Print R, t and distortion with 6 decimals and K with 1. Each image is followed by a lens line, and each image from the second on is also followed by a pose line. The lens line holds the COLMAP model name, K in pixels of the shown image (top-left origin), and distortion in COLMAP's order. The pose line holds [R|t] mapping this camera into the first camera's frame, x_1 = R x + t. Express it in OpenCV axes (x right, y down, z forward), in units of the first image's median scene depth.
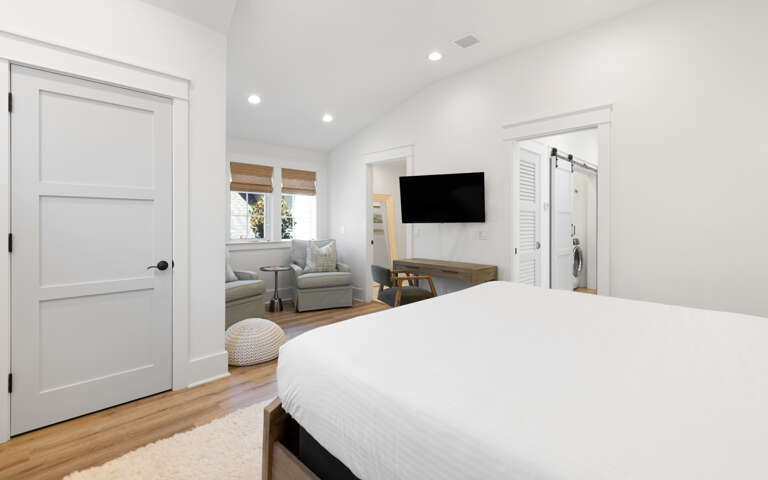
lens RADIAL K [[351.3, 0, 382.7], [0, 351.3, 234.7], [0, 0, 1]] dist [-0.003094, -0.000413]
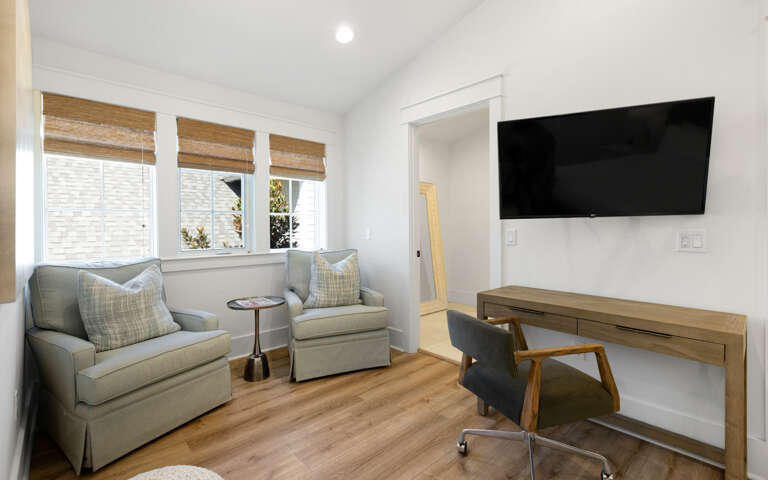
lens RADIAL K [[351.3, 0, 384.8], [0, 351.3, 236.3], [0, 0, 1]] dist [-0.003094, -0.000413]
pose [[0.999697, -0.007894, -0.023301, -0.076930], [0.007792, 0.999960, -0.004438, -0.006562], [0.023335, 0.004255, 0.999719, 0.409686]]
